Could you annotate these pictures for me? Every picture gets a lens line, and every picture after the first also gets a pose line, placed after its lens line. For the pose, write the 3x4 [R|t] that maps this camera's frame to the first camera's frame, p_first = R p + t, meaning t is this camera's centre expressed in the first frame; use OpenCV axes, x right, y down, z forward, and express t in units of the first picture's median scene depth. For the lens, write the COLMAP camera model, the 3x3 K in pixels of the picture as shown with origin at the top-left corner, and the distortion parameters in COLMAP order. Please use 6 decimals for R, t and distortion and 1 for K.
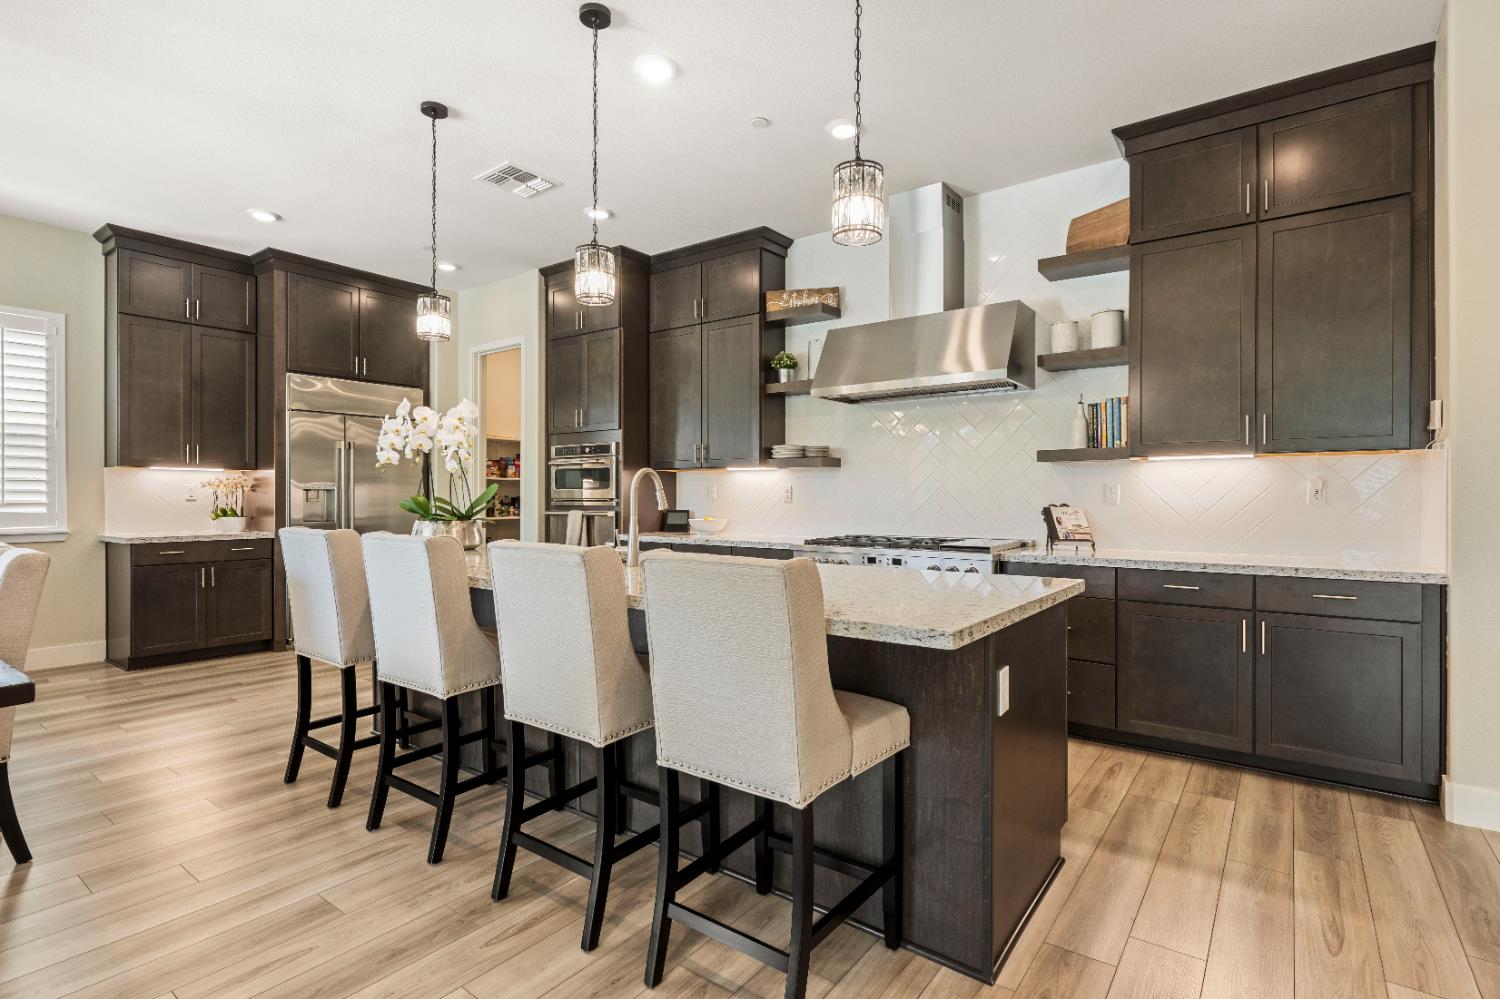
lens RADIAL K [[726.3, 0, 754.0], [0, 726.3, 494.4], [0, 0, 1]] dist [-0.000140, -0.000919]
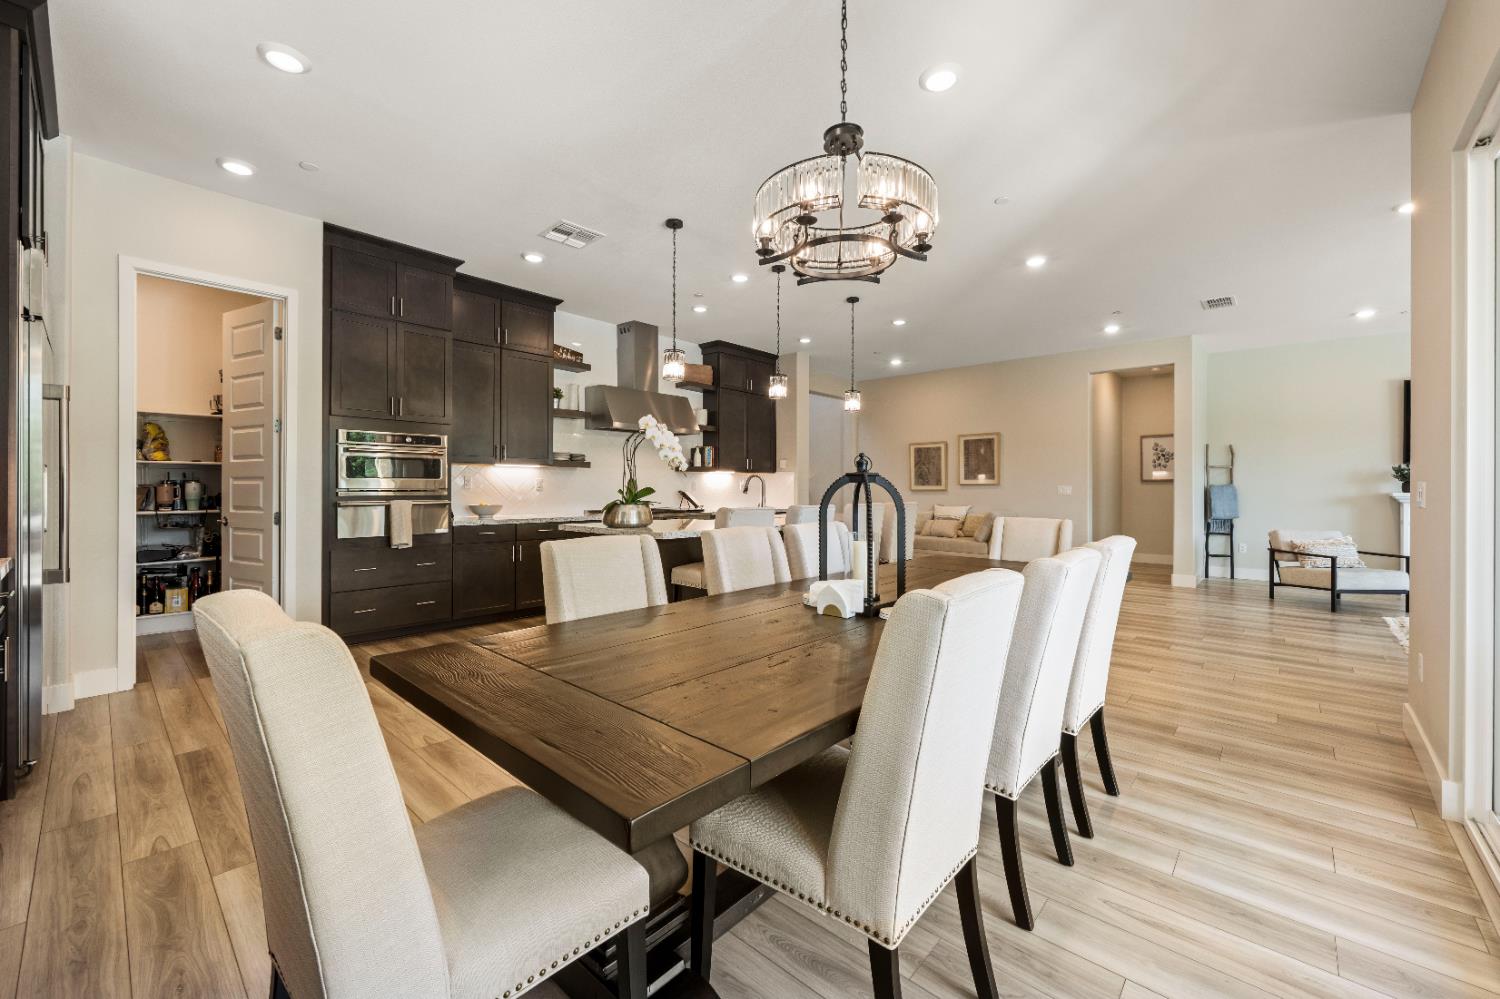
lens RADIAL K [[592.6, 0, 758.0], [0, 592.6, 490.1], [0, 0, 1]] dist [-0.001237, -0.000198]
pose [[0.104450, -0.007975, 0.994498, -1.259600], [-0.006799, 0.999939, 0.008732, -0.002469], [-0.994507, -0.007674, 0.104390, 0.547885]]
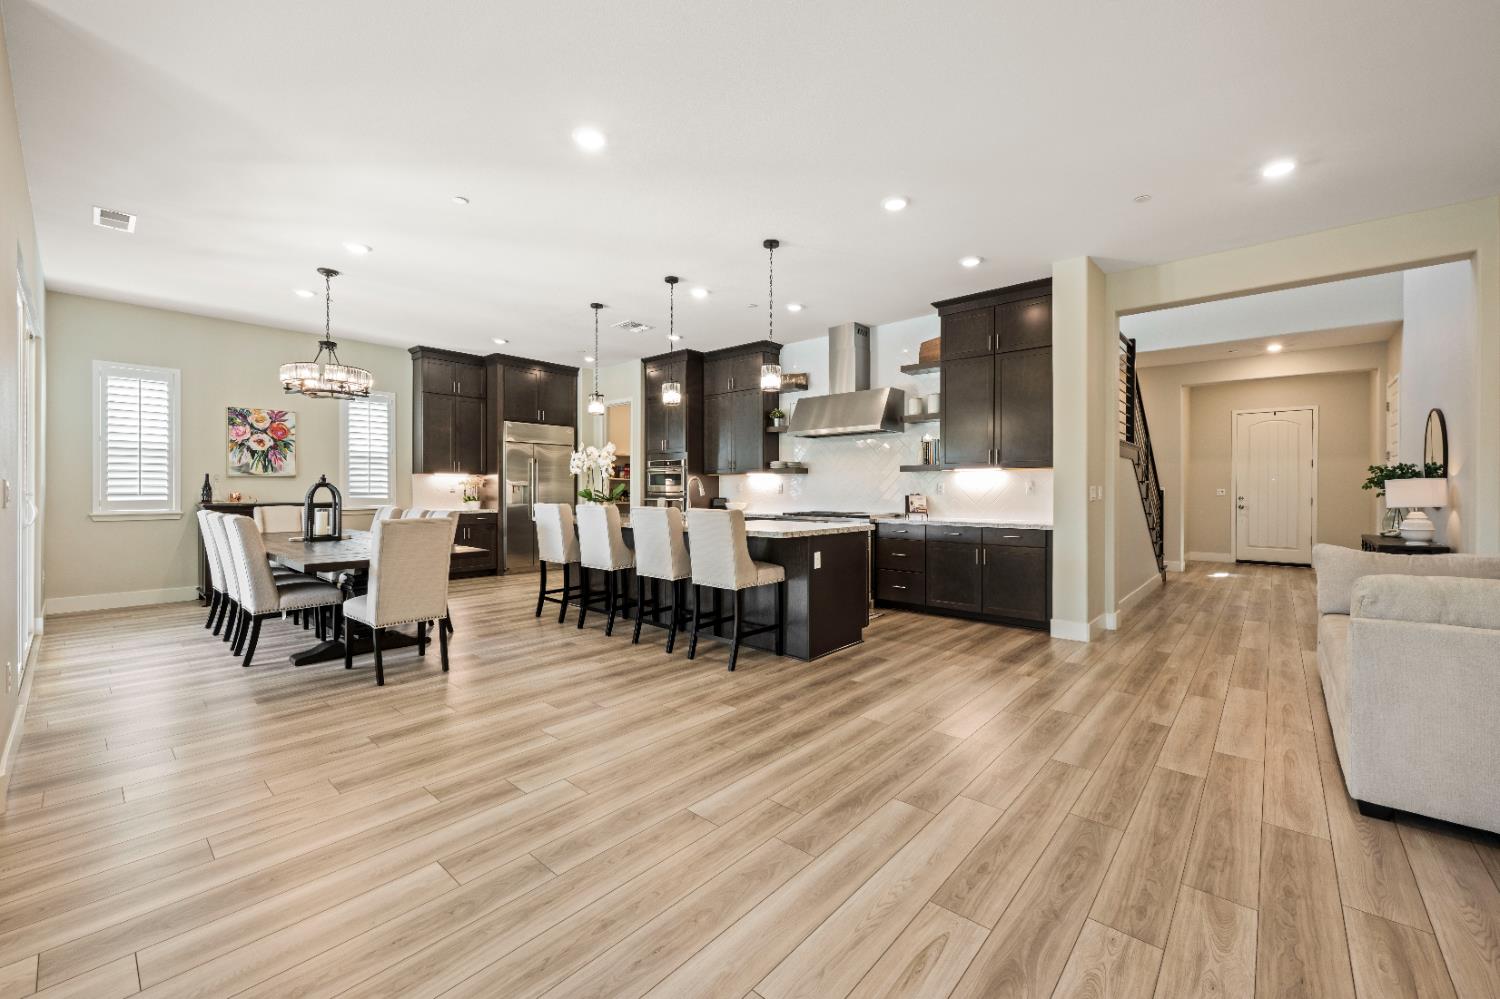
lens RADIAL K [[592.6, 0, 749.5], [0, 592.6, 494.3], [0, 0, 1]] dist [-0.001237, -0.000198]
pose [[0.995886, 0.001719, -0.090598, 0.125256], [-0.000878, 0.999956, 0.009315, 0.000073], [0.090610, -0.009197, 0.995844, -0.538295]]
